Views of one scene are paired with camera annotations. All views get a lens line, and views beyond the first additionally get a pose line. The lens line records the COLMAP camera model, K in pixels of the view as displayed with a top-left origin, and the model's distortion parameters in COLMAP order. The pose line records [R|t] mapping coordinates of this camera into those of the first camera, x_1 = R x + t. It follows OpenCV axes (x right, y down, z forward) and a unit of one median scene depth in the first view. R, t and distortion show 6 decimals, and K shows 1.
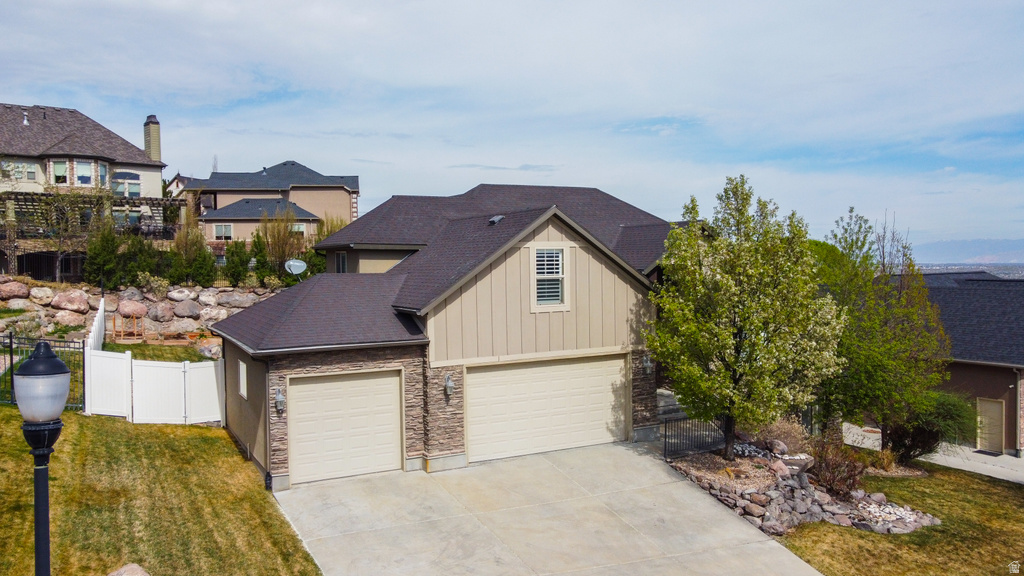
lens RADIAL K [[779.2, 0, 512.0], [0, 779.2, 288.0], [0, 0, 1]] dist [0.012010, 0.012060]
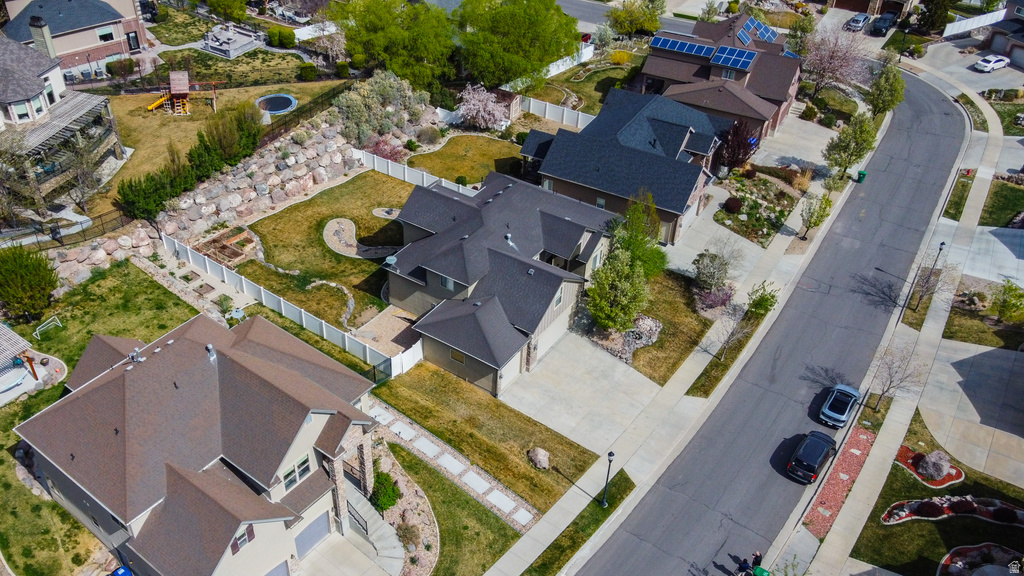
lens RADIAL K [[931.1, 0, 404.6], [0, 931.1, 339.2], [0, 0, 1]] dist [0.006281, 0.010055]
pose [[0.916035, -0.269179, 0.297359, -0.942409], [0.032215, 0.788343, 0.614392, -1.243098], [-0.399802, -0.553225, 0.730822, -0.815383]]
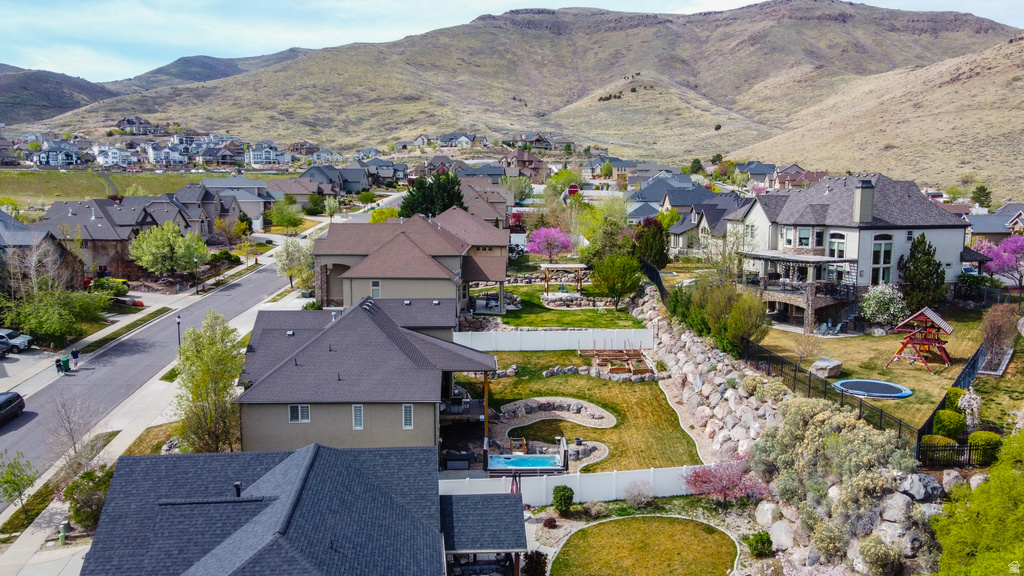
lens RADIAL K [[804.0, 0, 509.2], [0, 804.0, 286.1], [0, 0, 1]] dist [-0.003957, 0.042482]
pose [[-0.434834, 0.118978, -0.892616, 1.469311], [-0.030378, 0.988731, 0.146588, -0.422135], [0.899998, 0.090858, -0.426319, 1.974786]]
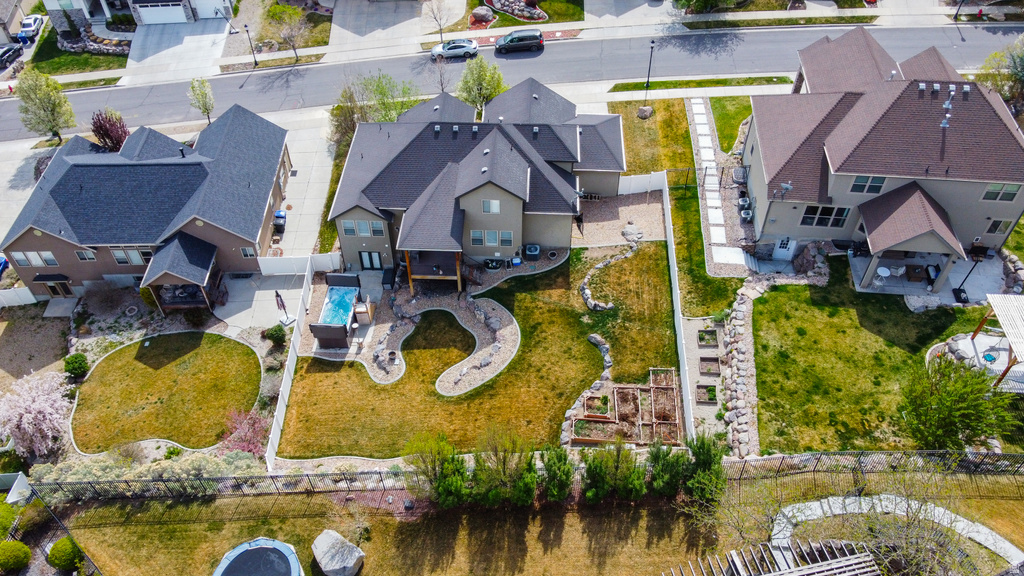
lens RADIAL K [[797.2, 0, 507.1], [0, 797.2, 282.6], [0, 0, 1]] dist [0.004909, 0.028519]
pose [[-0.858656, -0.355210, 0.369507, -0.856008], [0.037443, 0.675520, 0.736390, -1.219111], [-0.511182, 0.646141, -0.566740, 2.160954]]
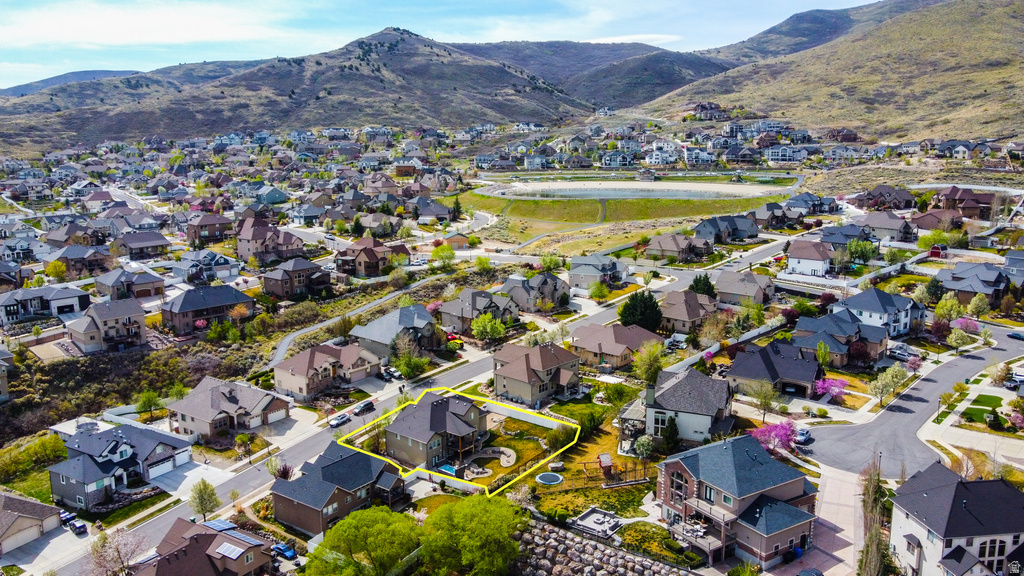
lens RADIAL K [[804.0, 0, 509.2], [0, 804.0, 286.1], [0, 0, 1]] dist [-0.003957, 0.042482]
pose [[-0.925577, 0.089371, -0.367859, 1.410913], [0.002765, 0.973303, 0.229506, -1.946323], [0.378550, 0.211408, -0.901114, 5.436347]]
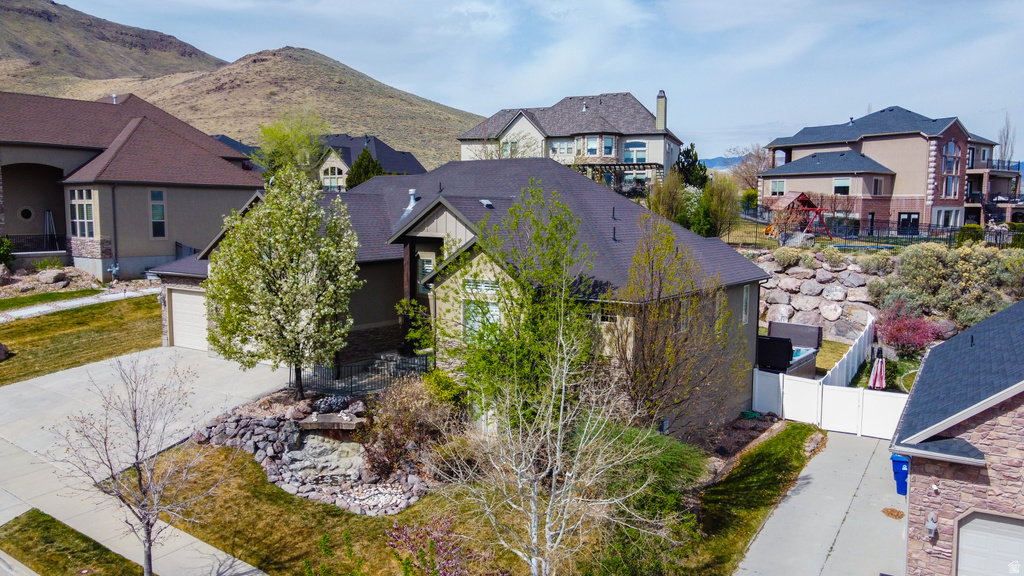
lens RADIAL K [[797.2, 0, 507.1], [0, 797.2, 282.6], [0, 0, 1]] dist [0.004909, 0.028519]
pose [[0.454968, 0.097518, -0.885152, 0.977985], [-0.044078, 0.995234, 0.086990, -0.053835], [0.889417, -0.000562, 0.457097, 0.469162]]
